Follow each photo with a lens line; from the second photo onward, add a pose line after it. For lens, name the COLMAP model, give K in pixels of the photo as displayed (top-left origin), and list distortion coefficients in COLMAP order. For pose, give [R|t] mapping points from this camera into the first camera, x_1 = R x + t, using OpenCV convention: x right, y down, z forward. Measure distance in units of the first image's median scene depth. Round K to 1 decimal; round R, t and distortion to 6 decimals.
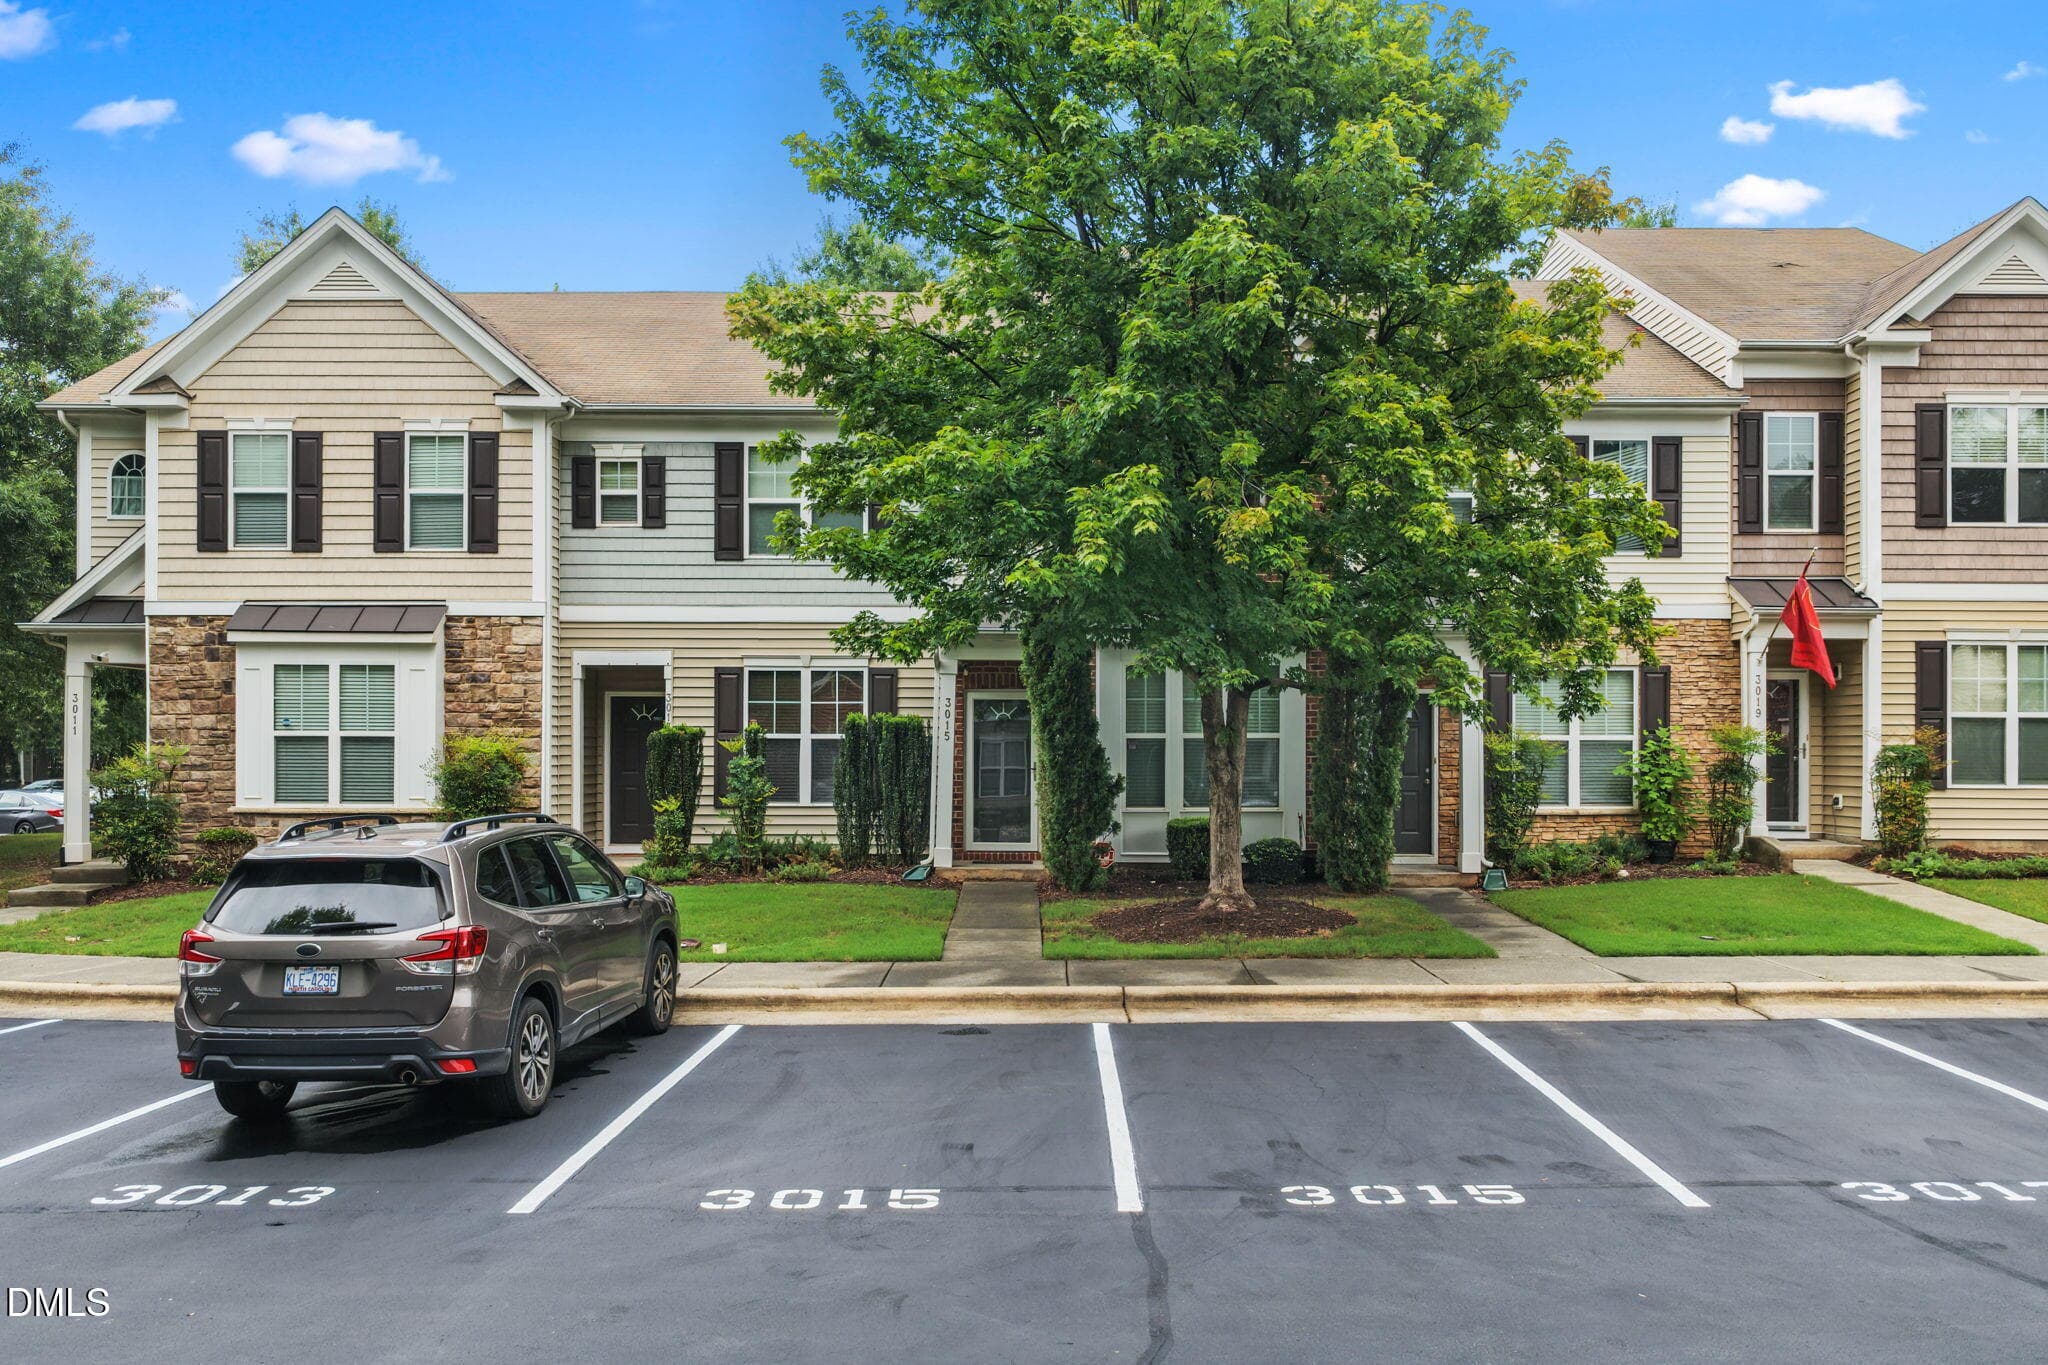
lens RADIAL K [[1676.4, 0, 1017.1], [0, 1676.4, 765.9], [0, 0, 1]] dist [0.004822, 0.004463]
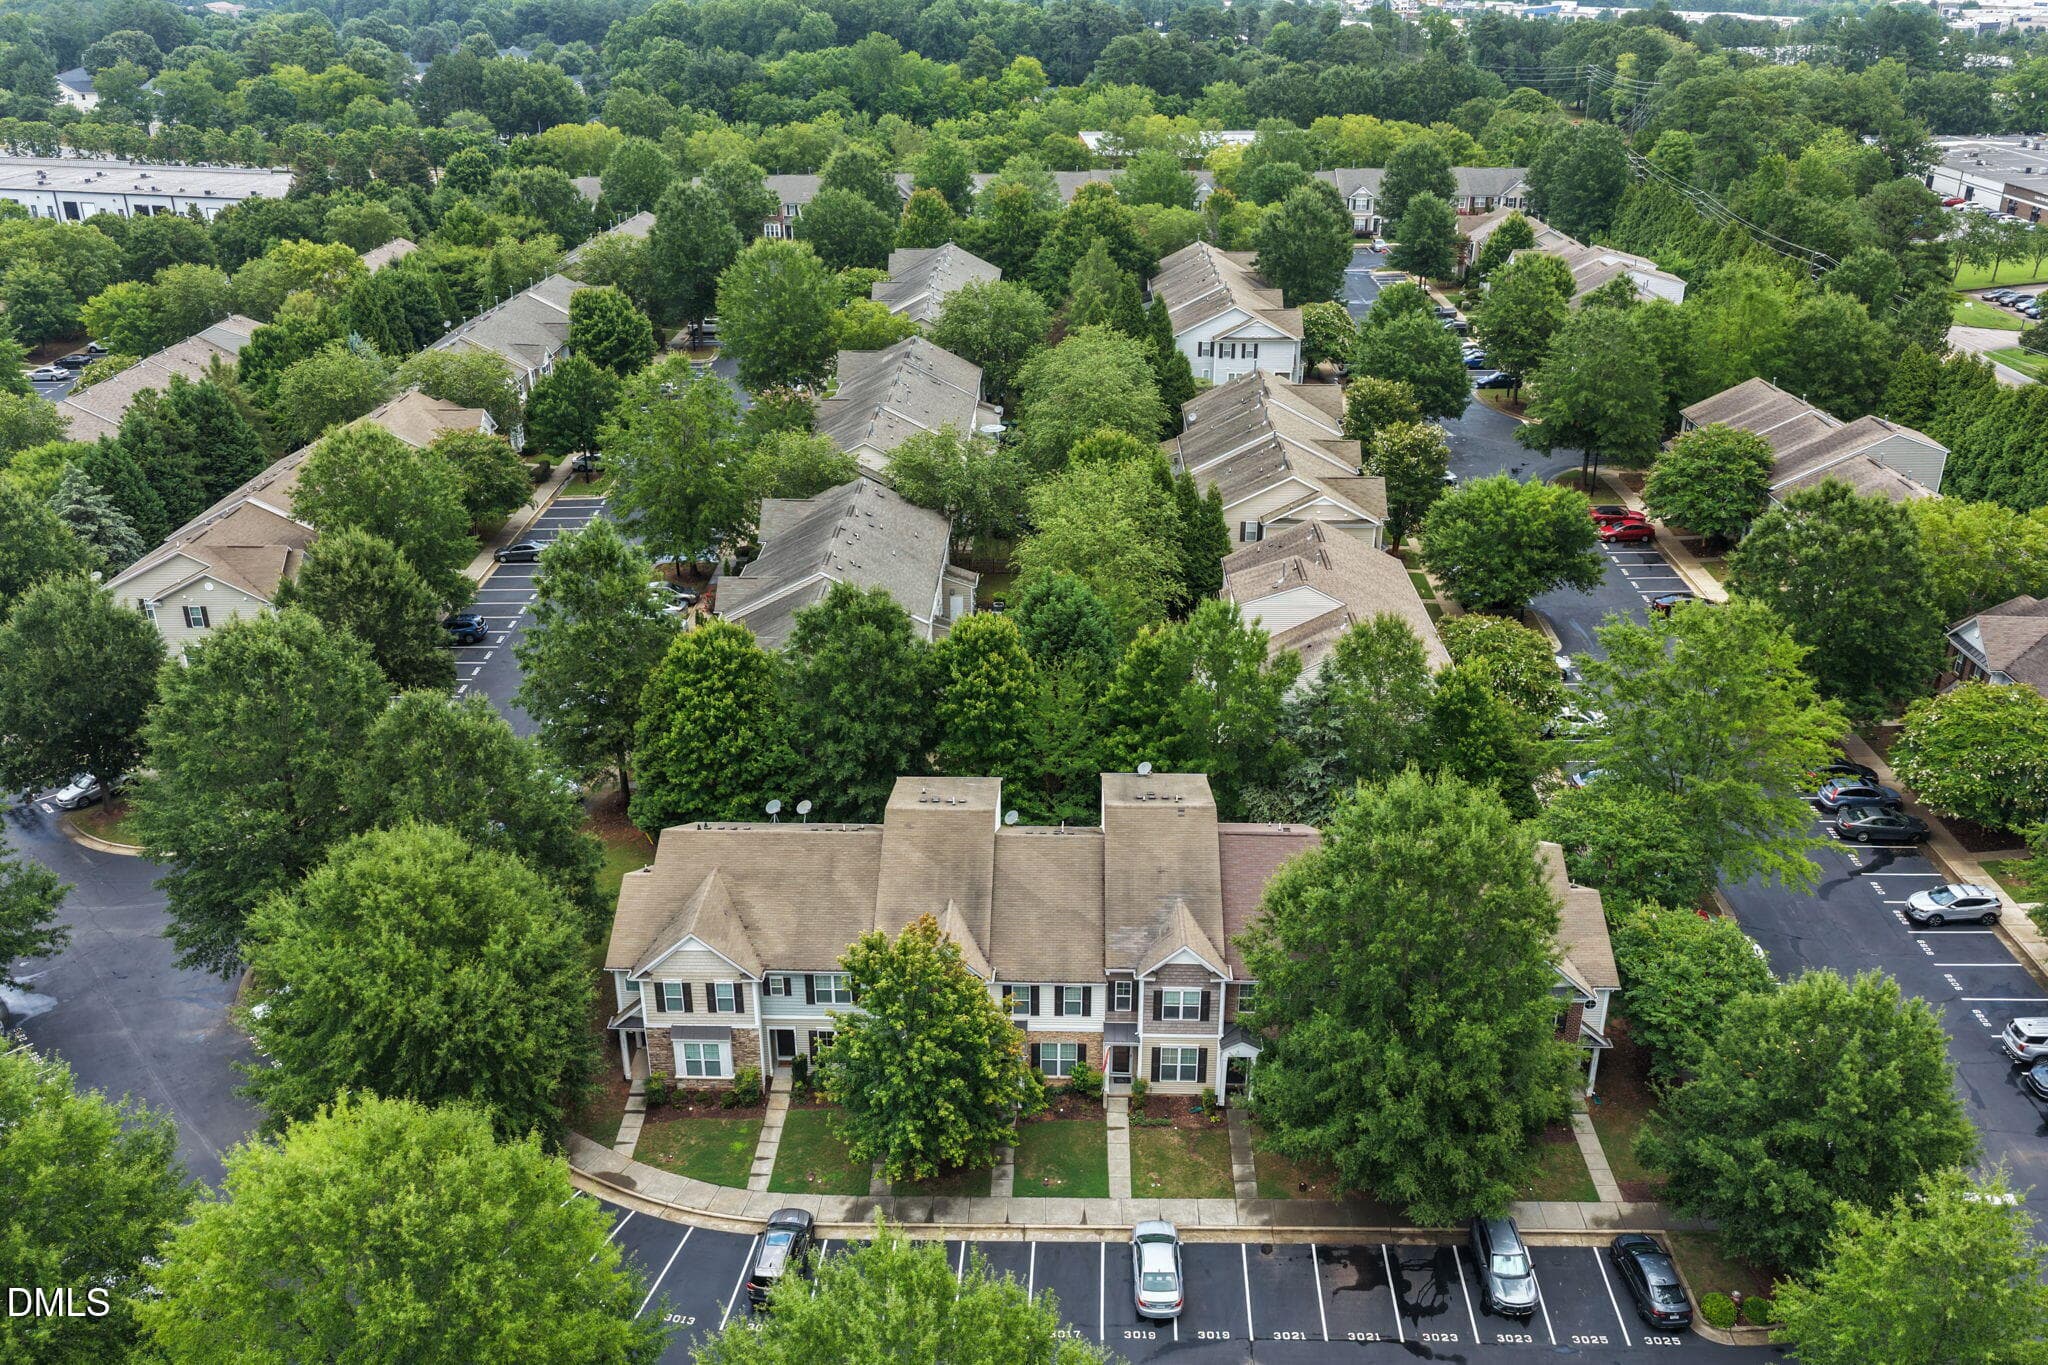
lens RADIAL K [[1676.4, 0, 1026.4], [0, 1676.4, 691.9], [0, 0, 1]] dist [0.004822, 0.004463]
pose [[0.999604, 0.007590, -0.027096, 0.354558], [0.003981, 0.915092, 0.403226, -2.108131], [0.027856, -0.403174, 0.914699, -1.854655]]
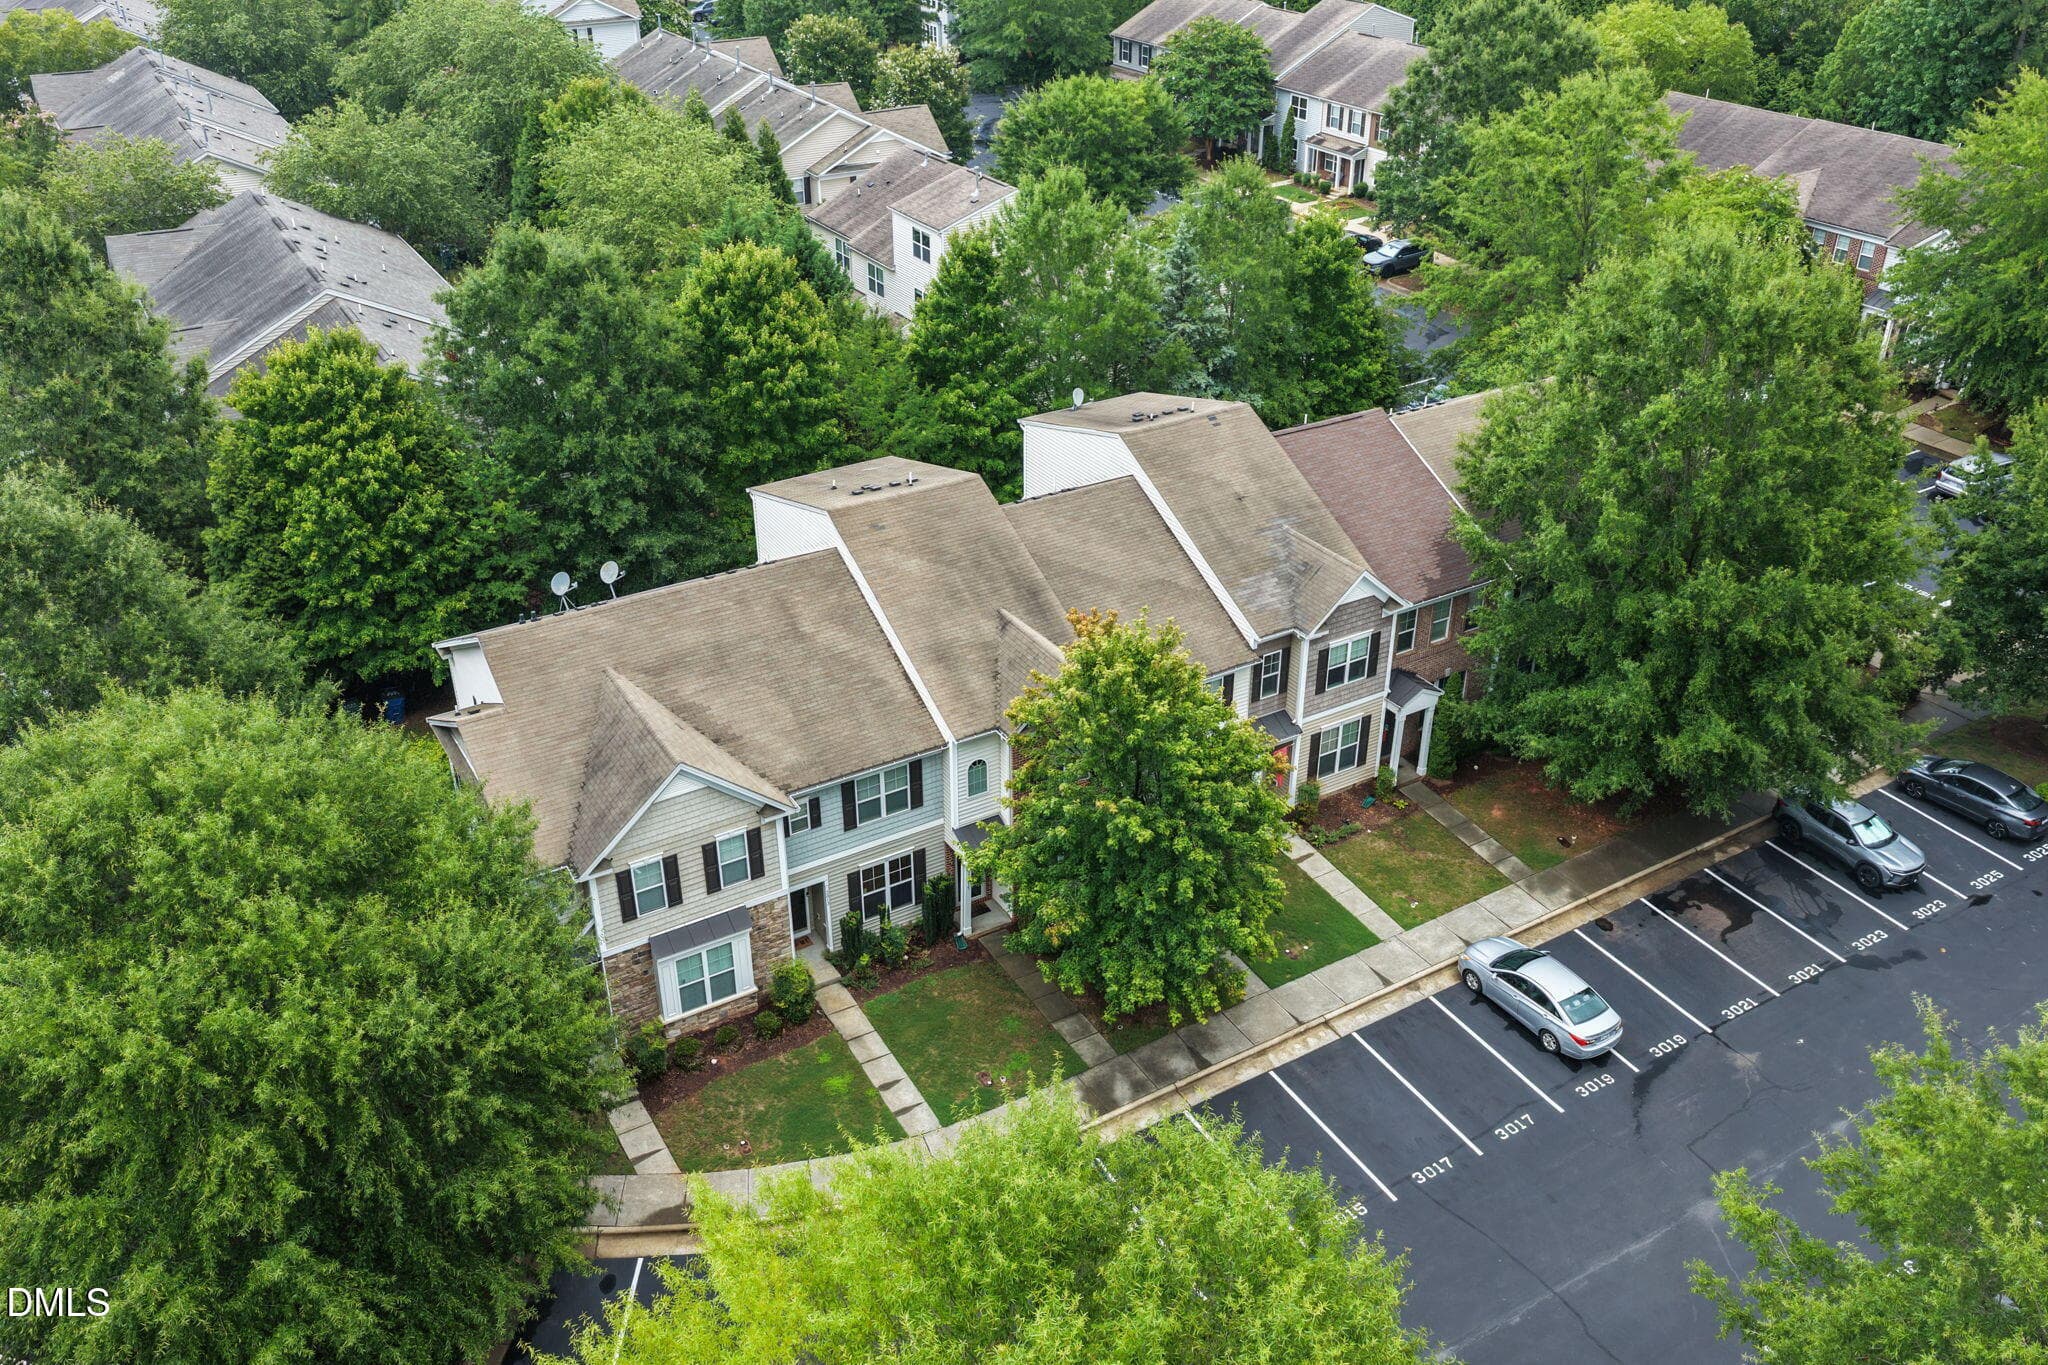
lens RADIAL K [[1676.4, 0, 1019.2], [0, 1676.4, 678.2], [0, 0, 1]] dist [0.004822, 0.004463]
pose [[0.860443, -0.258960, 0.438837, -0.874553], [0.014929, 0.873672, 0.486286, -1.321126], [-0.509328, -0.411870, 0.755611, -0.594532]]
